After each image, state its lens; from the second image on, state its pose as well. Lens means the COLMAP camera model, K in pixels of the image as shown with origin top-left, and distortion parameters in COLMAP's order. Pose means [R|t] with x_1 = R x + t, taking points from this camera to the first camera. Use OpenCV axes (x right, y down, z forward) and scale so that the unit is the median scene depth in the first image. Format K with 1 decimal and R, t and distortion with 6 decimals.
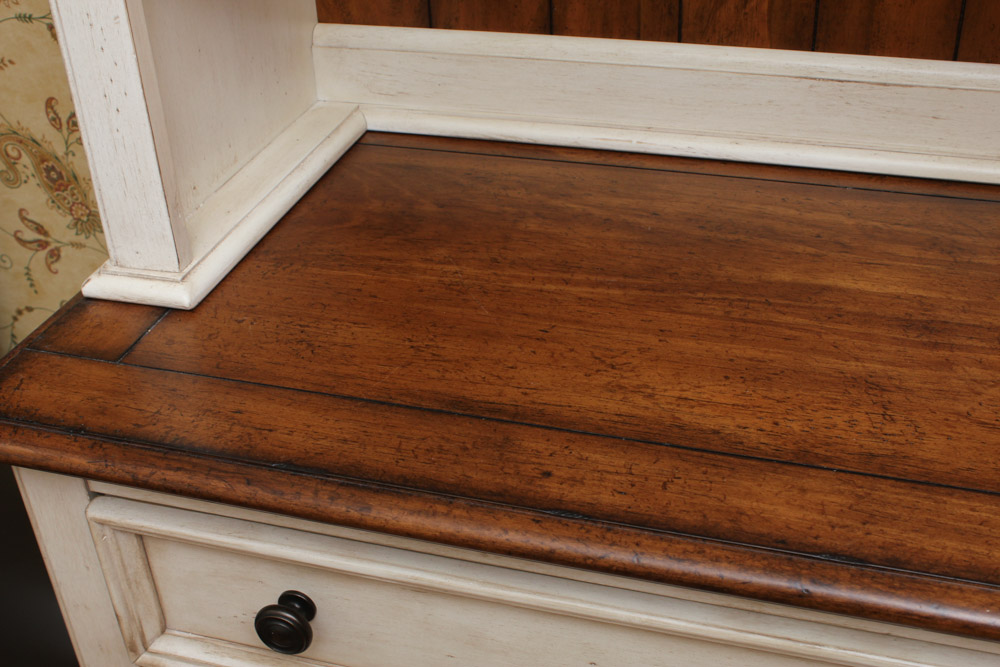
lens RADIAL K [[1176.8, 0, 500.0], [0, 1176.8, 333.5], [0, 0, 1]] dist [-0.071738, 0.005280]
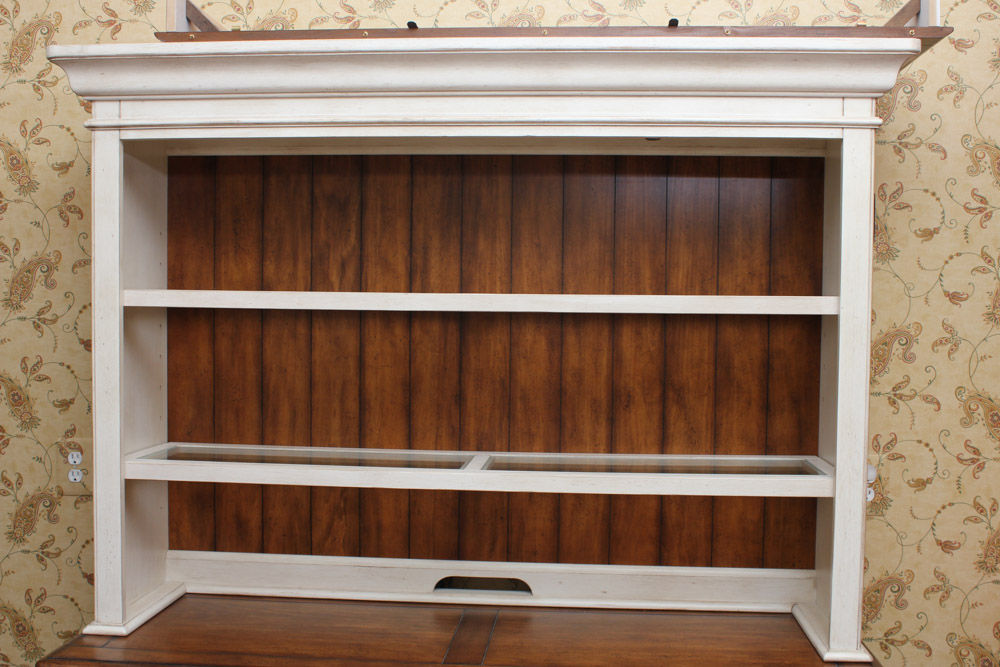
lens RADIAL K [[1100.6, 0, 488.3], [0, 1100.6, 355.4], [0, 0, 1]] dist [-0.117319, 0.197632]
pose [[0.978514, 0.041707, 0.201917, 0.025696], [0.064866, 0.867323, -0.493500, 0.588626], [-0.195710, 0.495995, 0.845983, -1.356762]]
